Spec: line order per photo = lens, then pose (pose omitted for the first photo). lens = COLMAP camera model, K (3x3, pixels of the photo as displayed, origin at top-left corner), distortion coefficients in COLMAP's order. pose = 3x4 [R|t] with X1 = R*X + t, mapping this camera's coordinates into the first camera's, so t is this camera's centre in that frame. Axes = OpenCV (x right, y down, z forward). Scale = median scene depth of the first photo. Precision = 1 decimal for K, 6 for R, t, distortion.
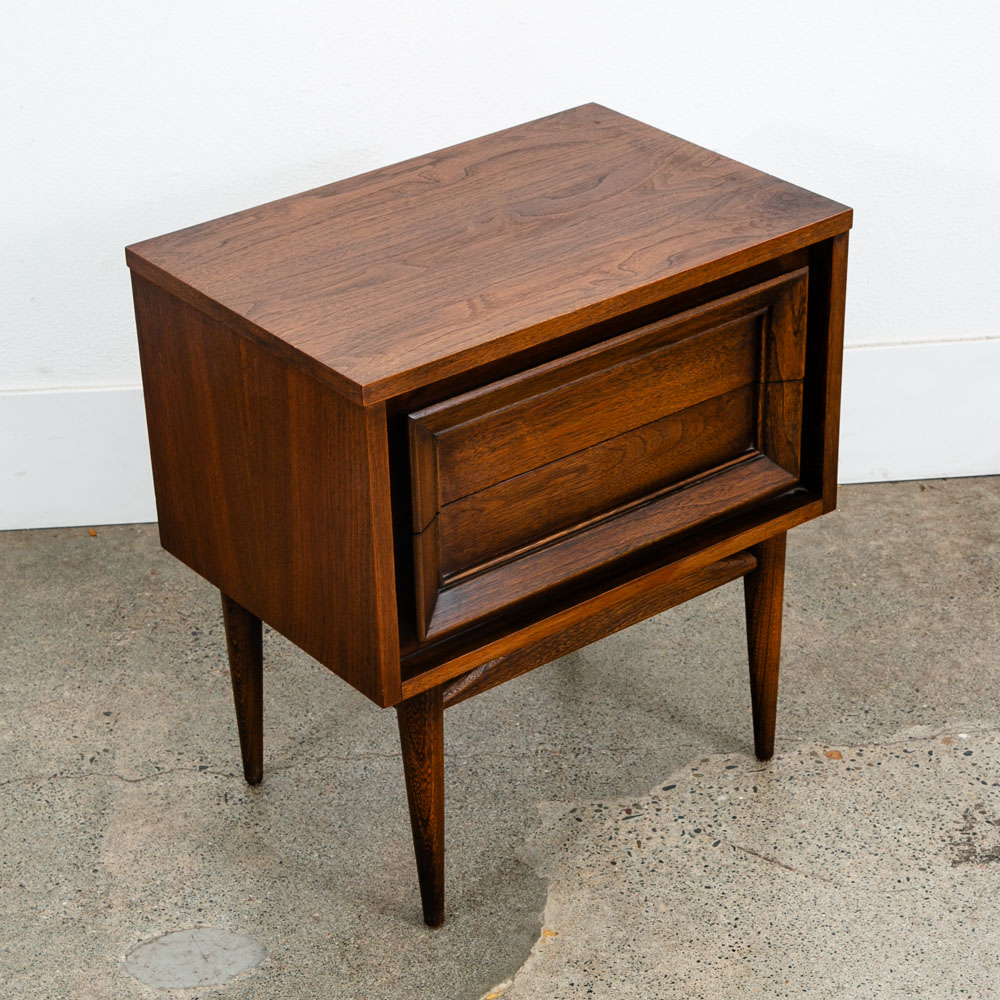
lens RADIAL K [[2652.8, 0, 474.7], [0, 2652.8, 512.4], [0, 0, 1]] dist [0.203752, 0.000000]
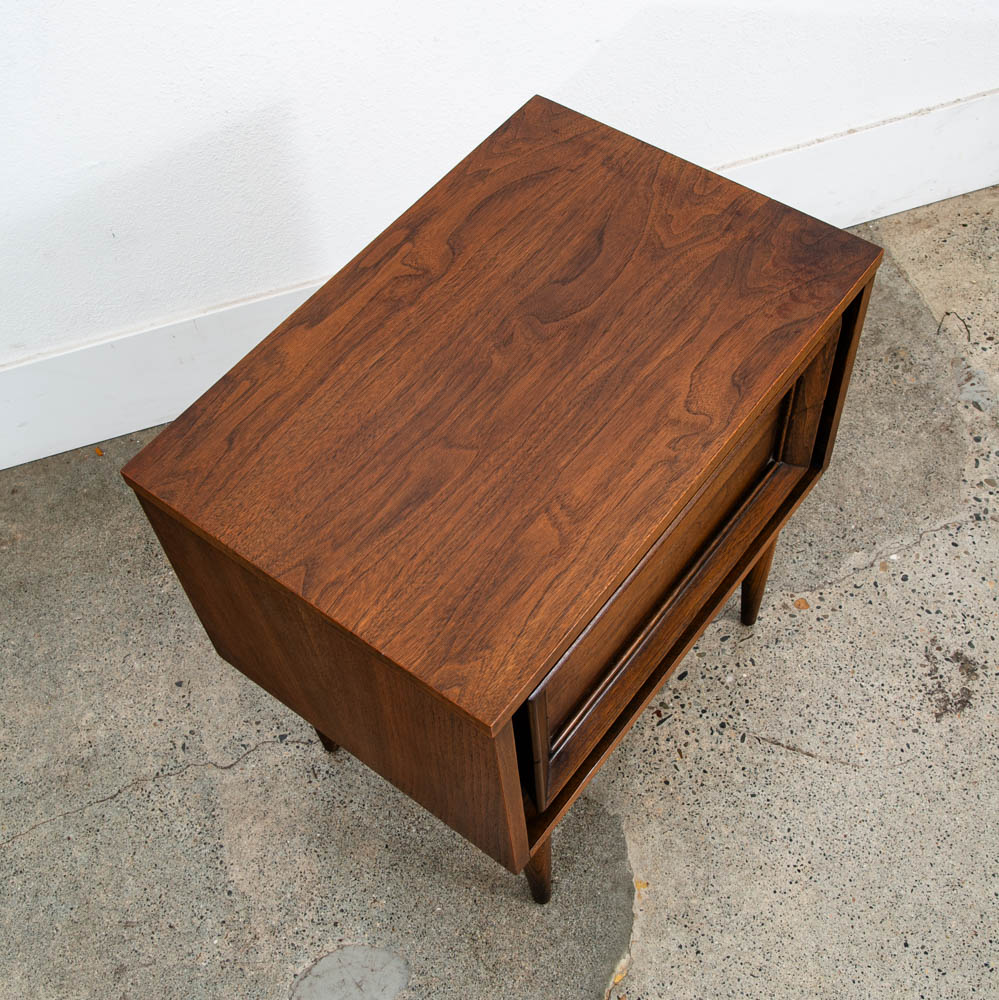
lens RADIAL K [[1319.2, 0, 501.2], [0, 1319.2, 498.6], [0, 0, 1]] dist [-0.033093, 0.000000]
pose [[0.965609, -0.228109, 0.124760, -0.062809], [0.152408, 0.885371, 0.439193, -0.247617], [-0.210643, -0.405074, 0.889688, 0.555886]]
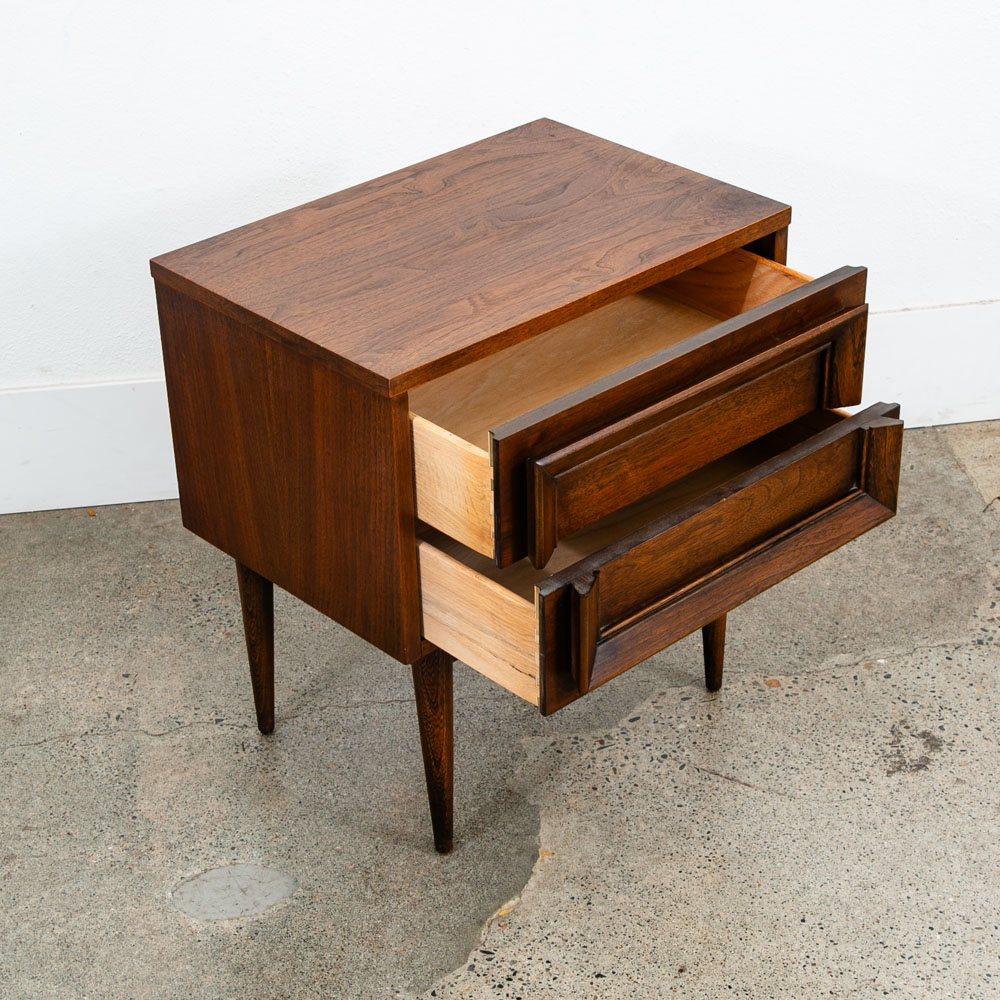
lens RADIAL K [[2284.1, 0, 492.0], [0, 2284.1, 505.3], [0, 0, 1]] dist [0.092212, 0.000000]
pose [[0.995943, -0.039122, 0.081033, -0.066618], [0.037644, 0.999097, 0.019689, -0.010119], [-0.081730, -0.016558, 0.996517, 0.032984]]
